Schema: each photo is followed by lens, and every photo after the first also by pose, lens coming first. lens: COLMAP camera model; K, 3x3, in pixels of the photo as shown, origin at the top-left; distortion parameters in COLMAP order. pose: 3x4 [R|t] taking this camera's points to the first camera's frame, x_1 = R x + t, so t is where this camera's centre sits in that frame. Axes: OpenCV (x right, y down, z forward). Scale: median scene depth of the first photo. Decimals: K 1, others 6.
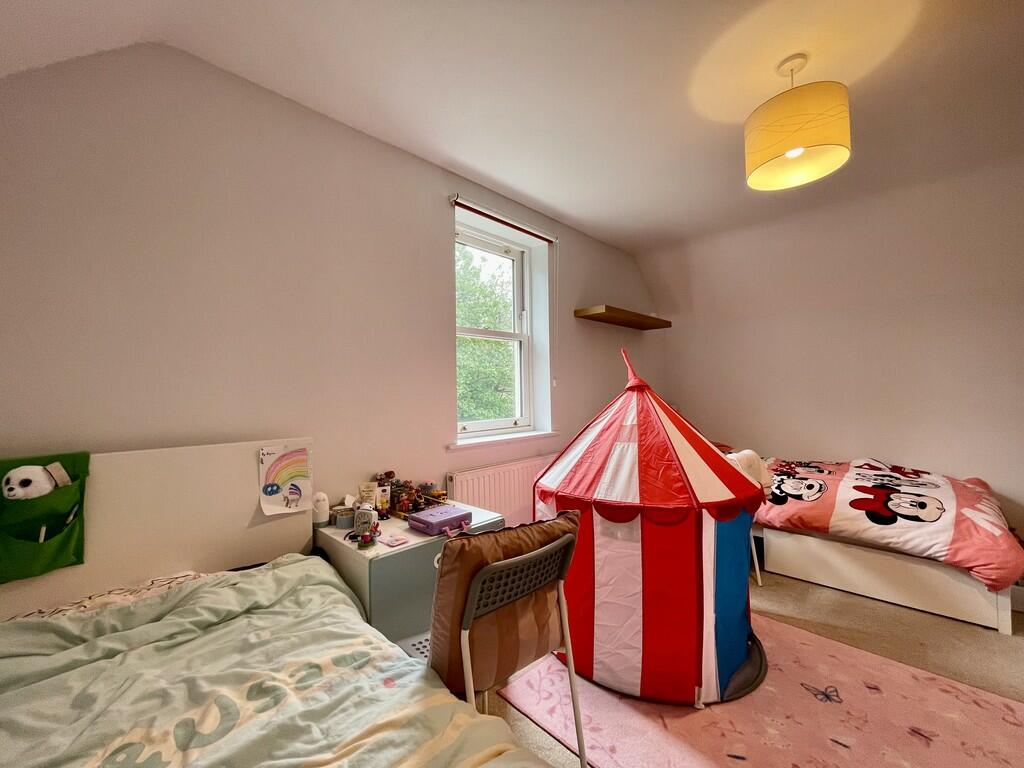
lens RADIAL K [[413.4, 0, 504.4], [0, 413.4, 383.6], [0, 0, 1]] dist [-0.002286, 0.000637]
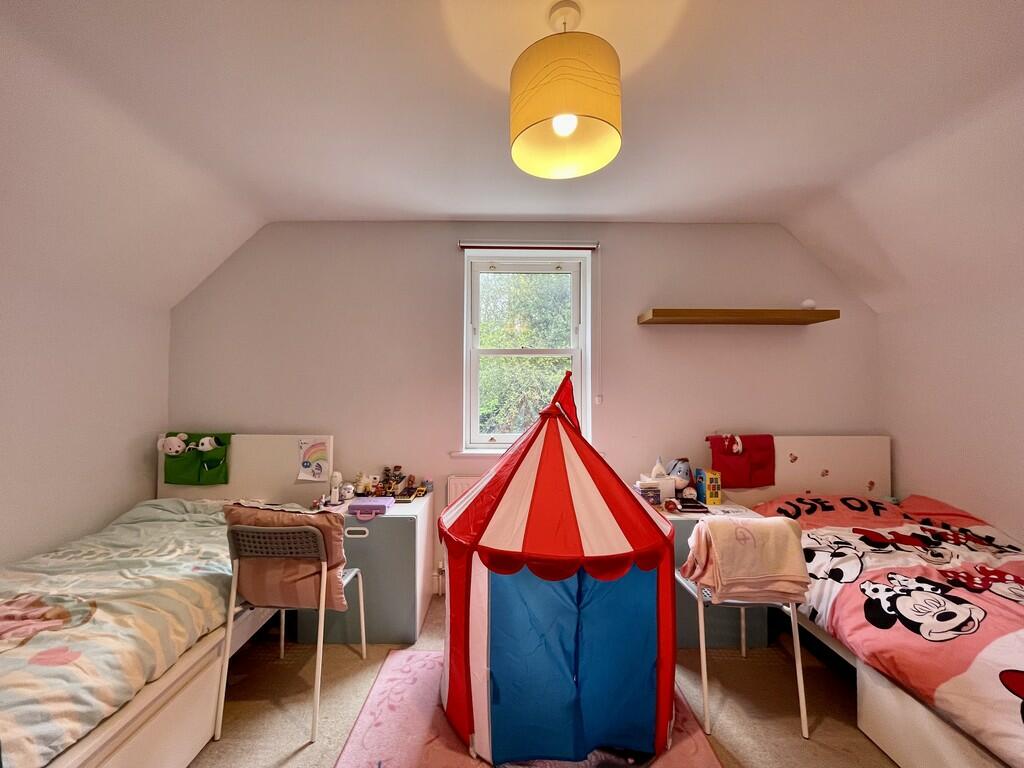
lens RADIAL K [[413.4, 0, 504.5], [0, 413.4, 383.7], [0, 0, 1]] dist [-0.002286, 0.000637]
pose [[0.708275, 0.008117, -0.705890, 1.185168], [-0.000929, 0.999944, 0.010566, -0.092361], [0.705936, -0.006828, 0.708243, 0.371156]]
